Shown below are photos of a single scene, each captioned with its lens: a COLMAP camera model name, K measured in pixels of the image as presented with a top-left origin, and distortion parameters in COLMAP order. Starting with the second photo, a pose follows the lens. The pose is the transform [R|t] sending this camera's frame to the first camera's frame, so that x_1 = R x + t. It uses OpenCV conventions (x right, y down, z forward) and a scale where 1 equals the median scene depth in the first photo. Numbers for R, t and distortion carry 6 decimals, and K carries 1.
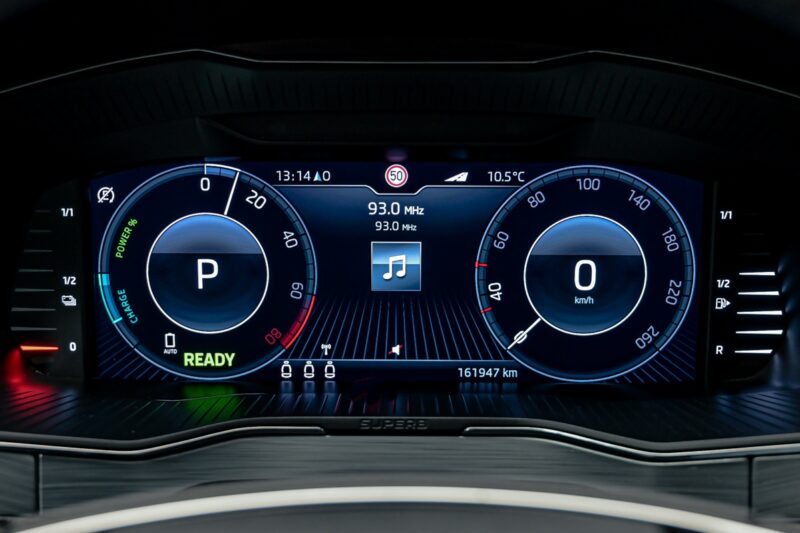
lens RADIAL K [[853.2, 0, 400.0], [0, 853.2, 264.2], [0, 0, 1]] dist [-0.009427, 0.000000]
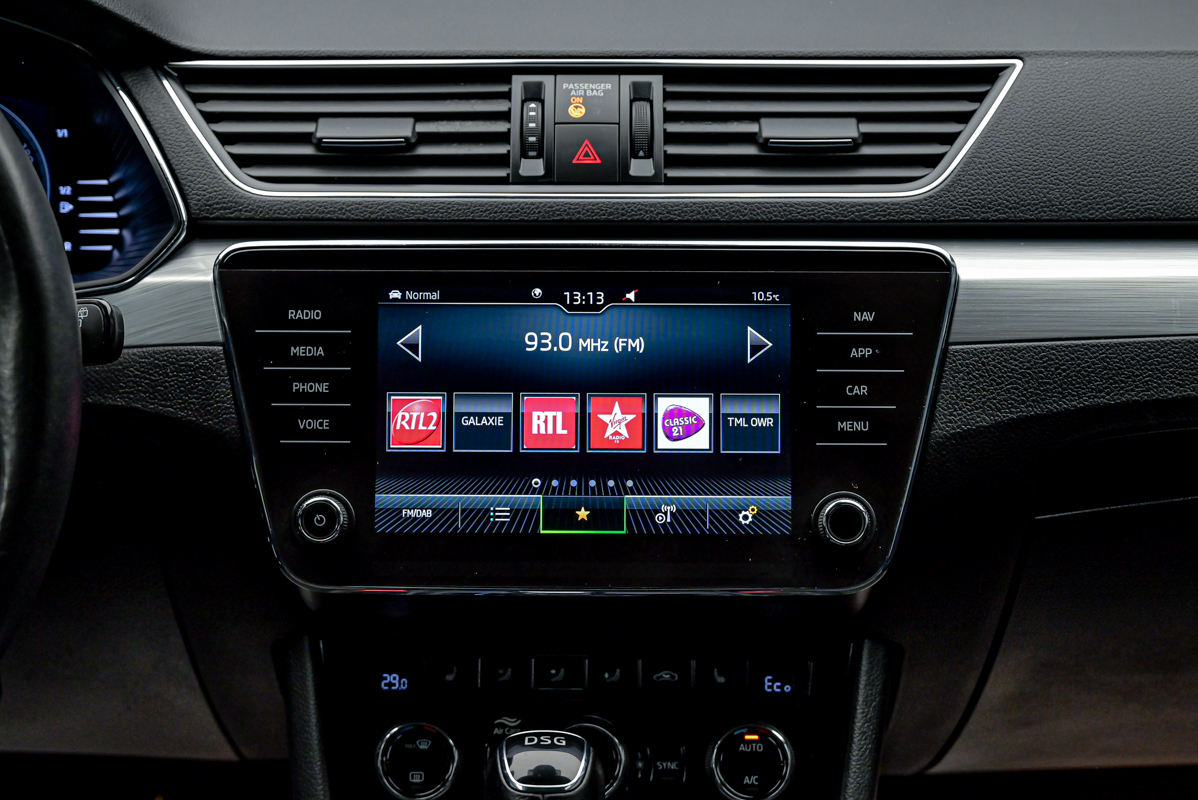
lens RADIAL K [[2381.6, 0, 592.1], [0, 2381.6, 402.5], [0, 0, 1]] dist [0.012751, 0.000000]
pose [[0.999885, 0.000287, -0.015145, 1.156172], [0.000671, 0.998002, 0.063180, 0.107690], [0.015133, -0.063183, 0.997887, -2.333886]]
